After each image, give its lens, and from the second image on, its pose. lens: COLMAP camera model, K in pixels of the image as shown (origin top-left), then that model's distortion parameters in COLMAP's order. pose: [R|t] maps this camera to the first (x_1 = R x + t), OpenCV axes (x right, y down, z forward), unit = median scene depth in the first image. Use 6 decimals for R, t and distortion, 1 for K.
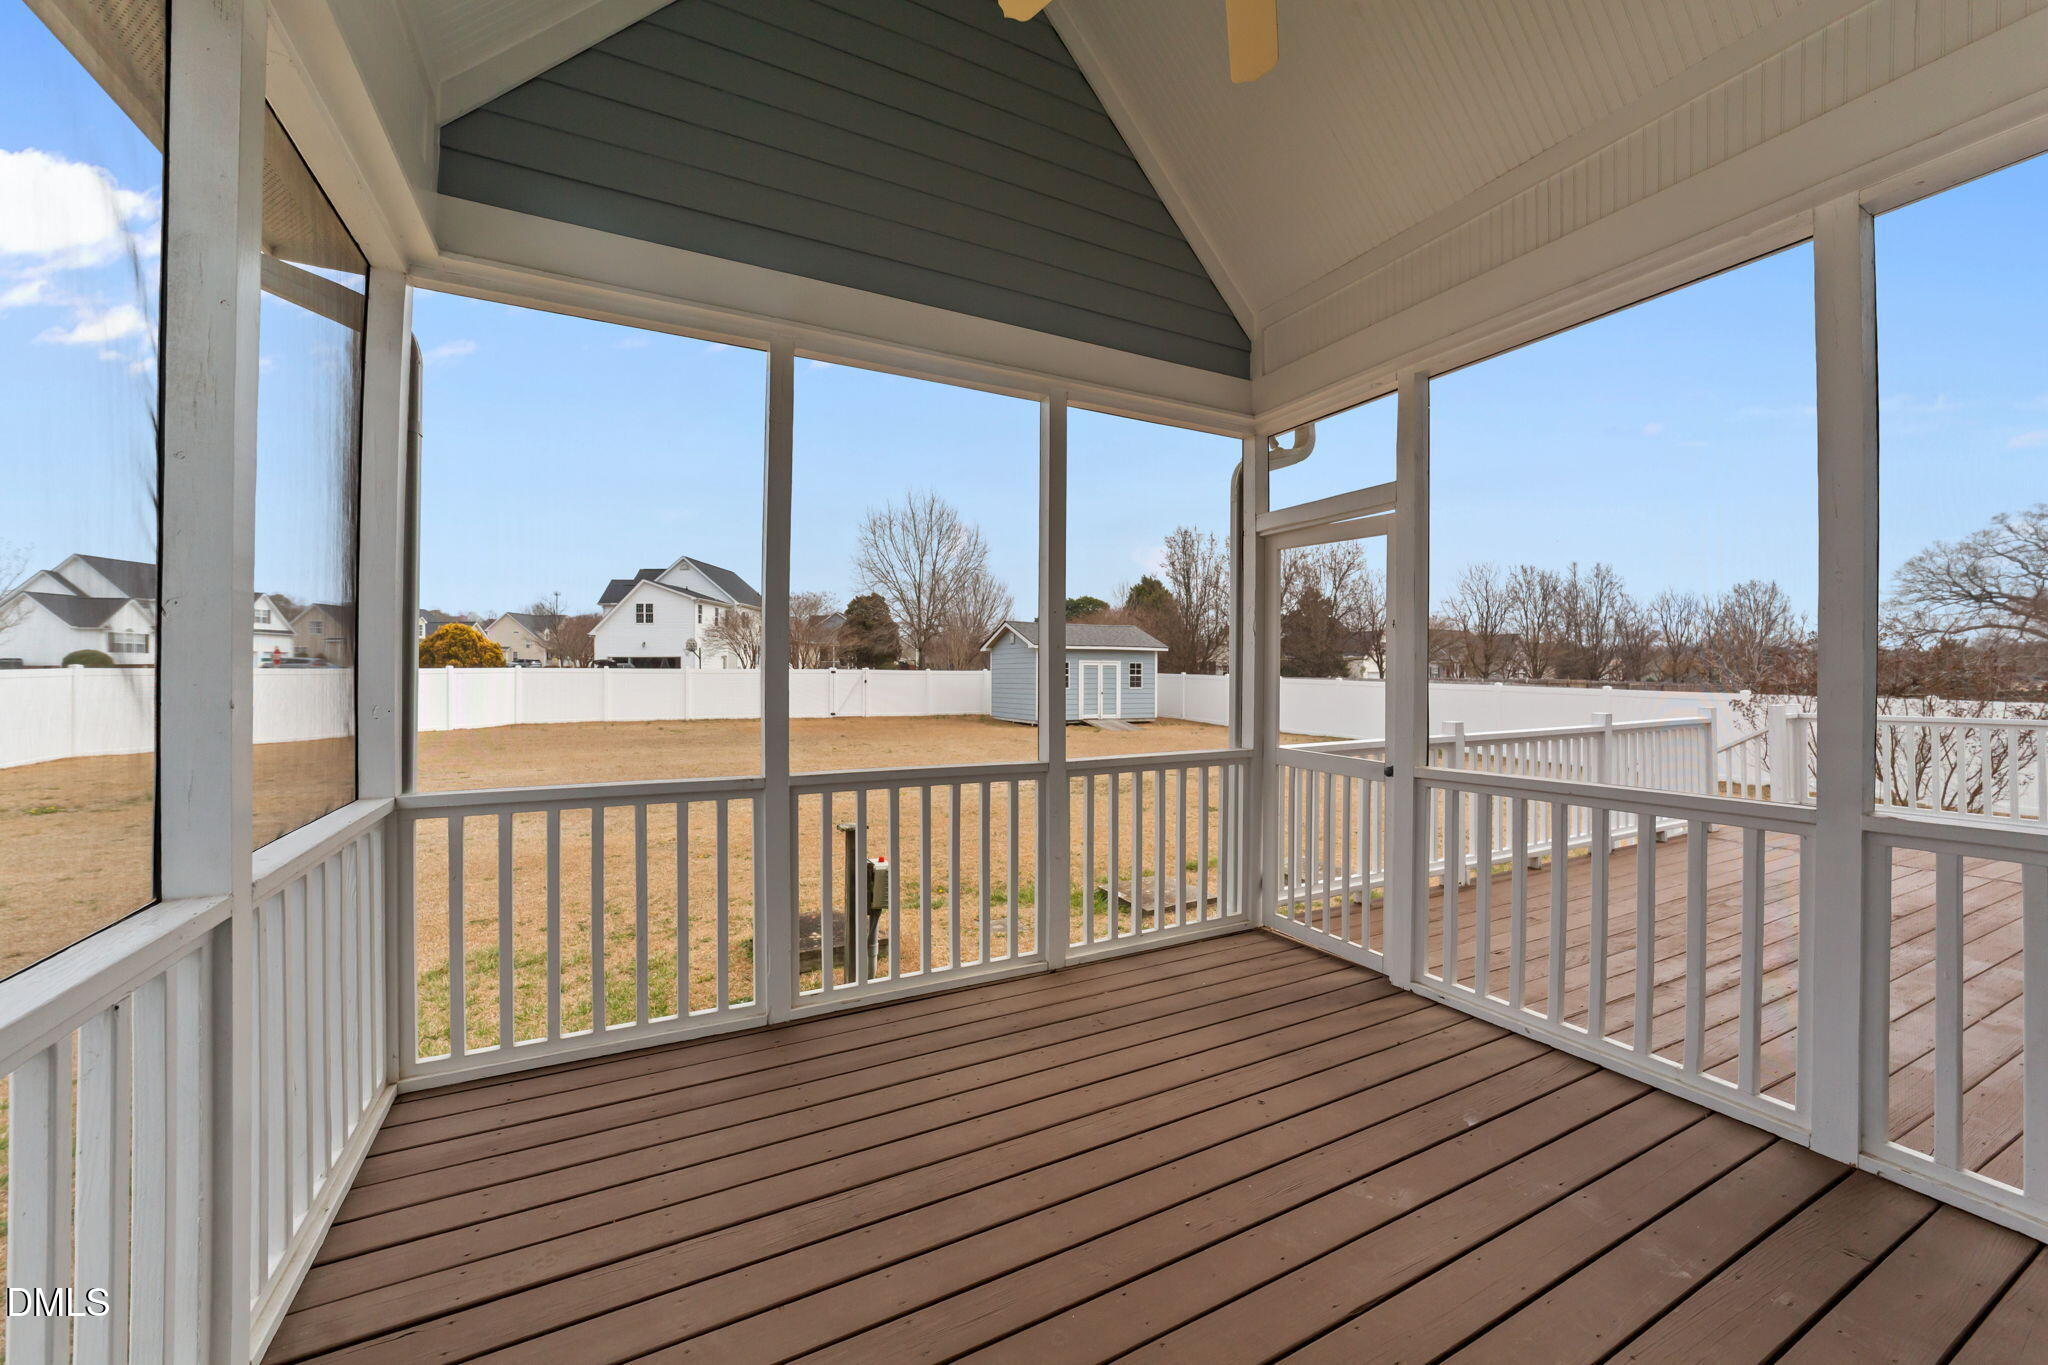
lens RADIAL K [[796.8, 0, 1035.1], [0, 796.8, 666.6], [0, 0, 1]] dist [0.001297, 0.000074]
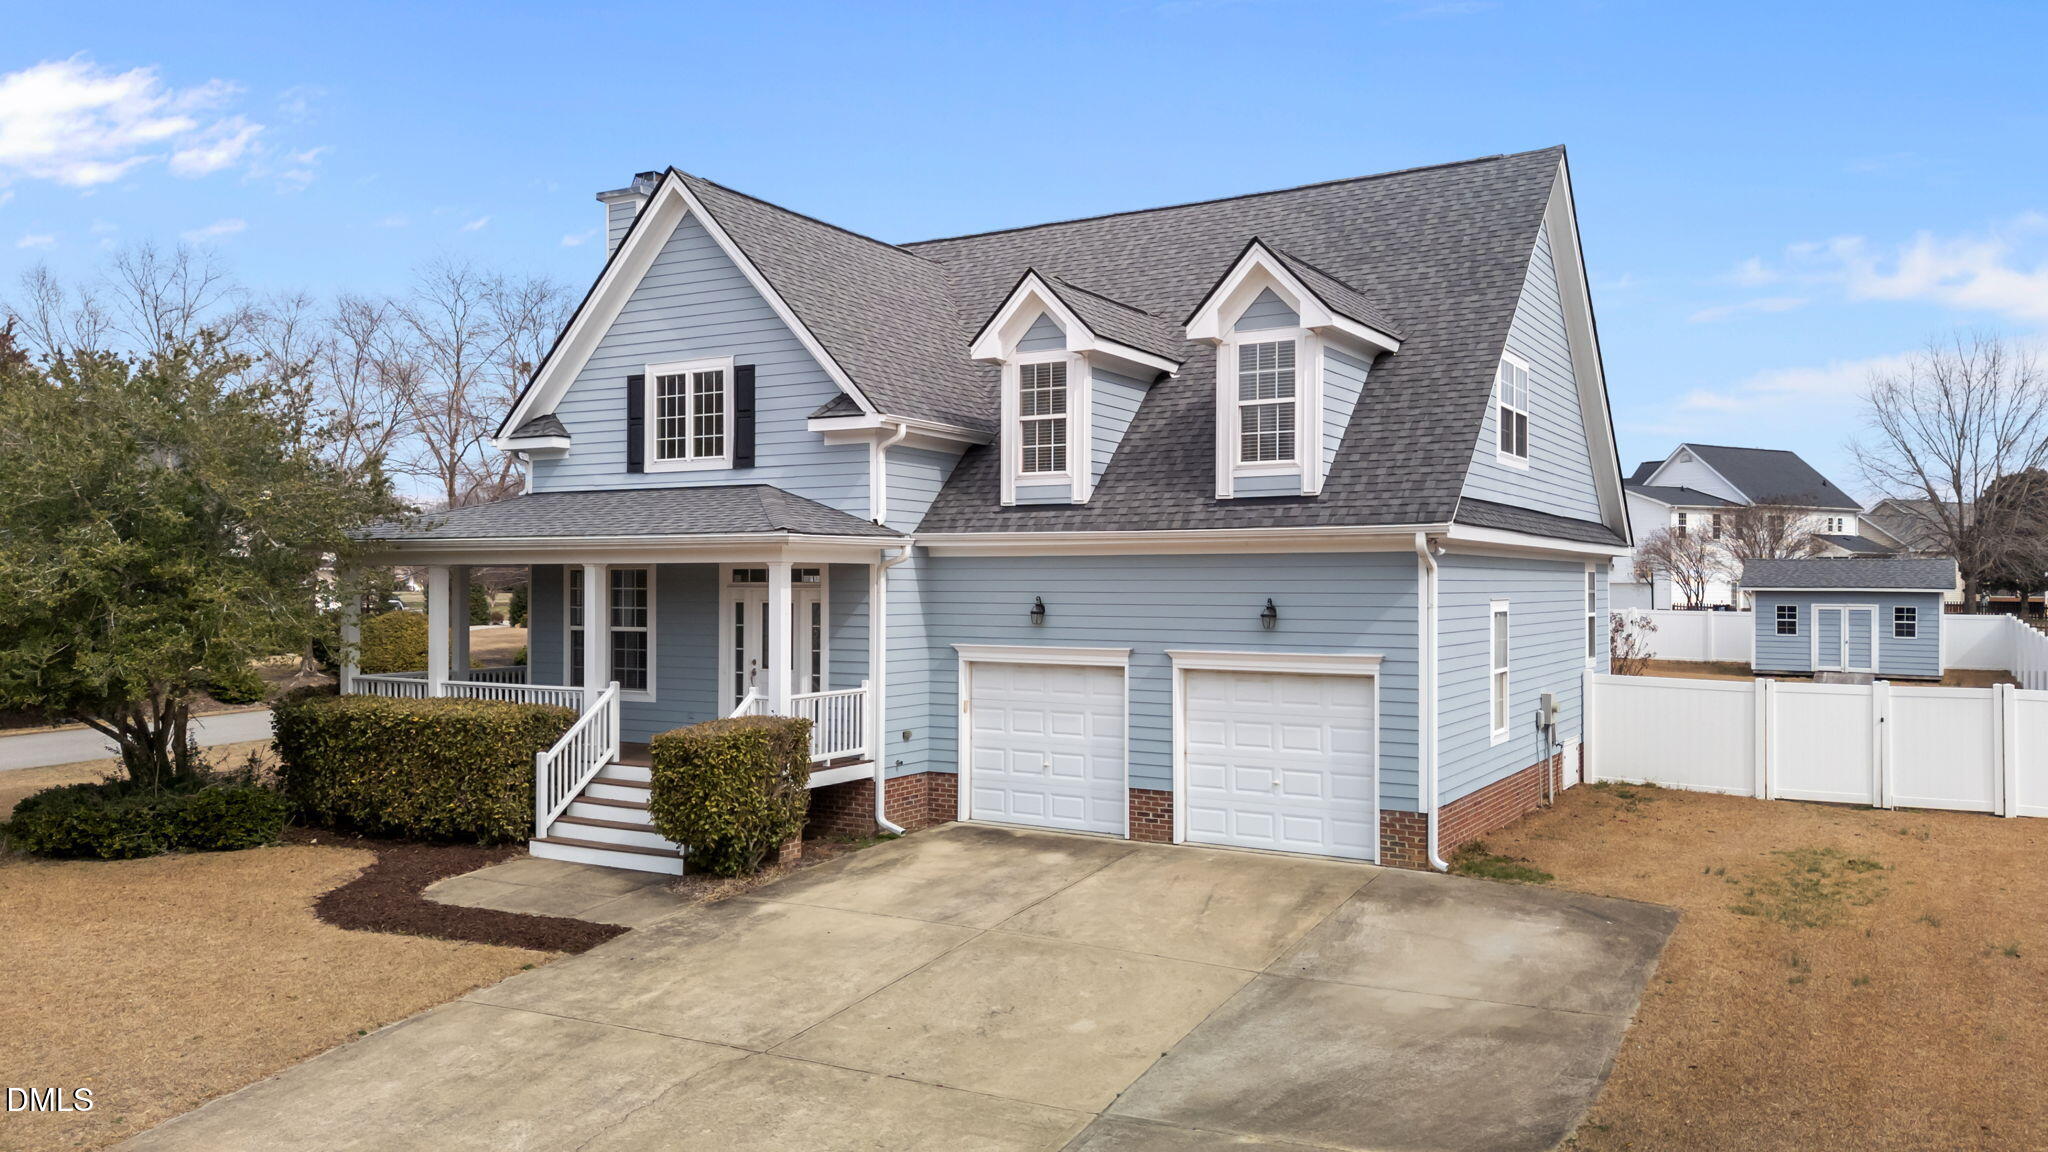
lens RADIAL K [[1494.8, 0, 1026.6], [0, 1494.8, 568.3], [0, 0, 1]] dist [0.079658, -0.083899]
pose [[0.528478, -0.003269, -0.848941, 0.974622], [-0.007417, 0.999937, -0.008468, -0.023870], [0.848915, 0.010771, 0.528420, -0.573444]]
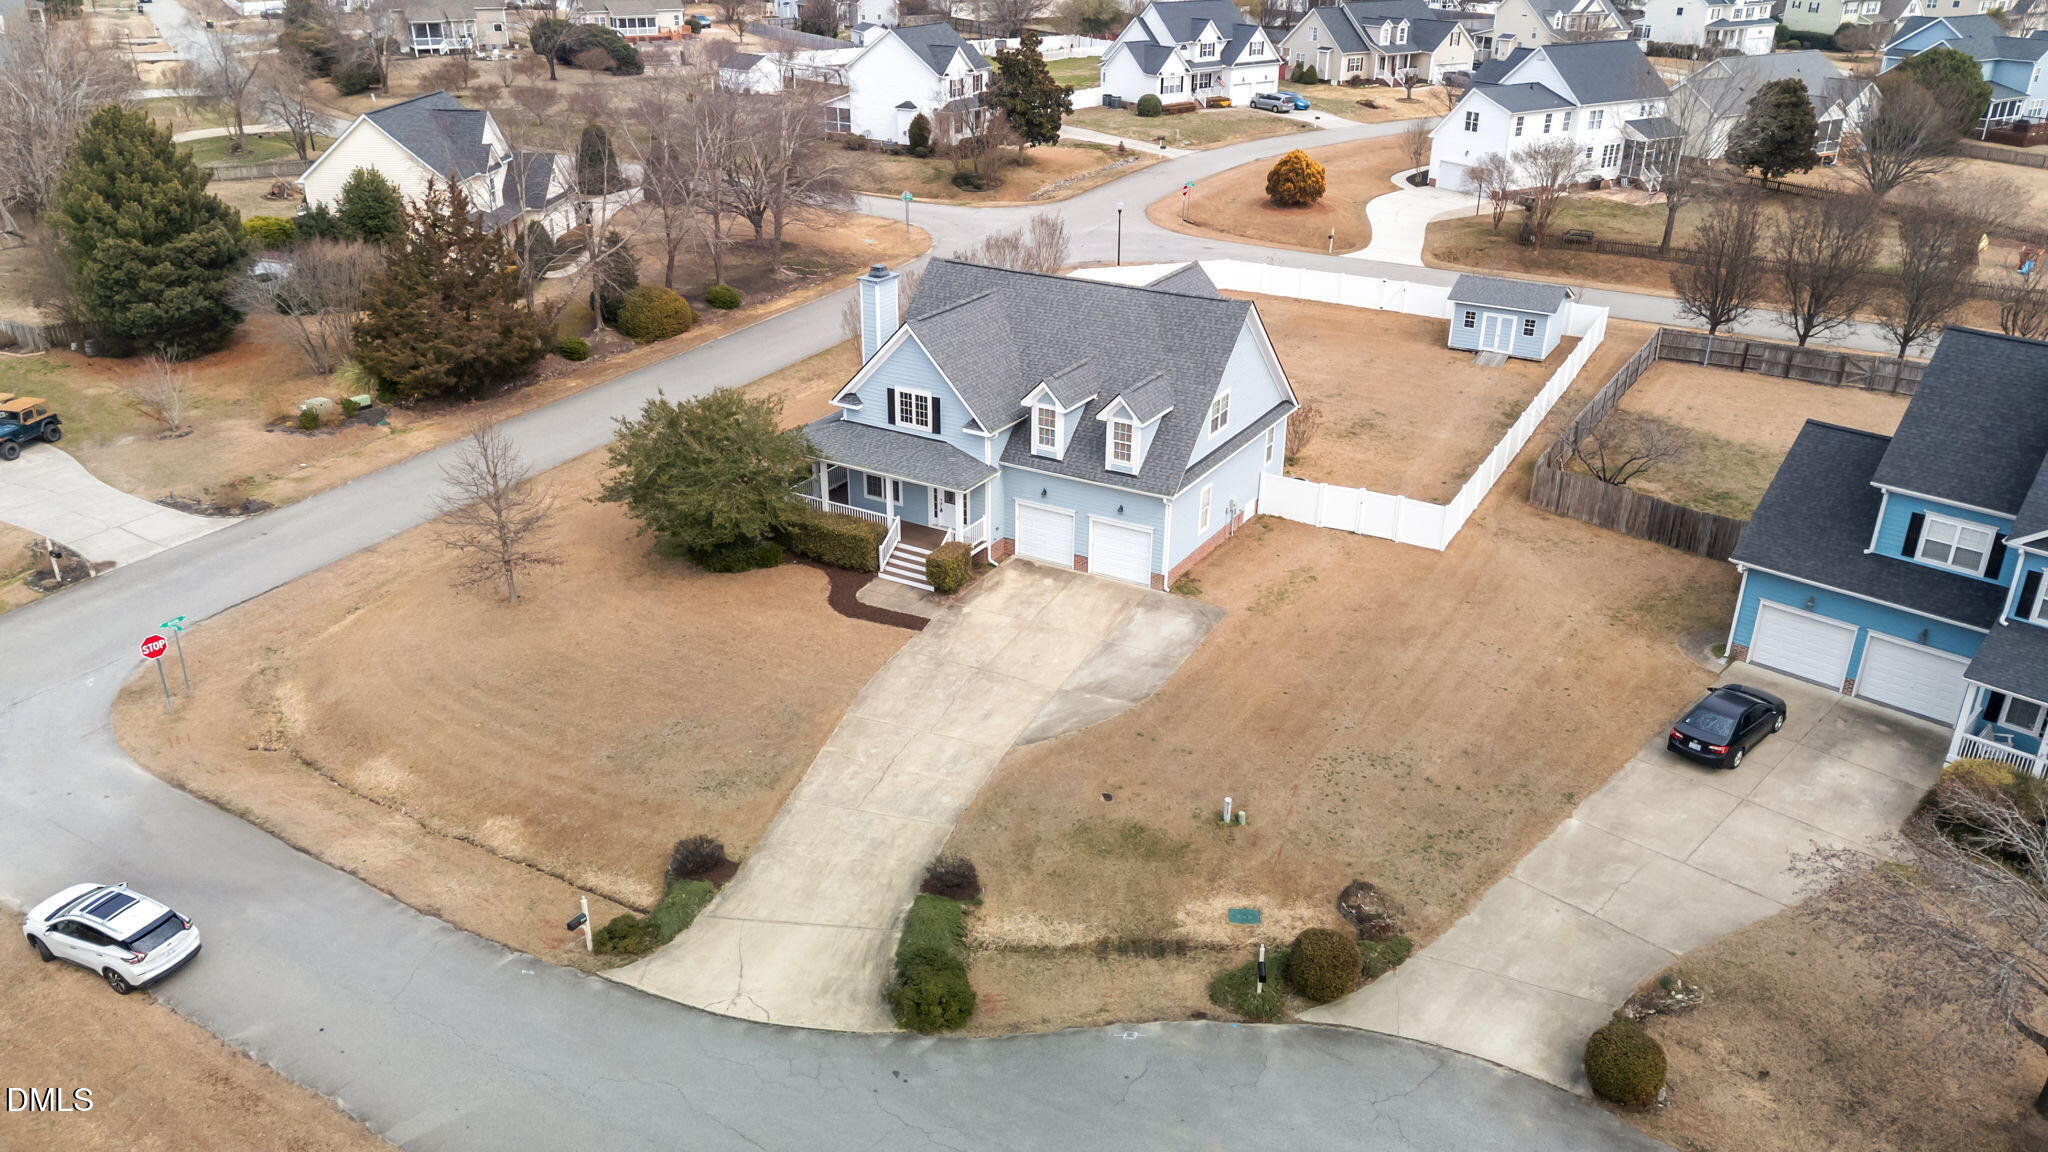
lens RADIAL K [[1494.8, 0, 1015.8], [0, 1494.8, 572.7], [0, 0, 1]] dist [0.079658, -0.083899]
pose [[0.528420, 0.358495, -0.769580, 1.899785], [-0.011084, 0.909309, 0.415974, -0.712455], [0.848911, -0.211279, 0.484471, -1.194785]]
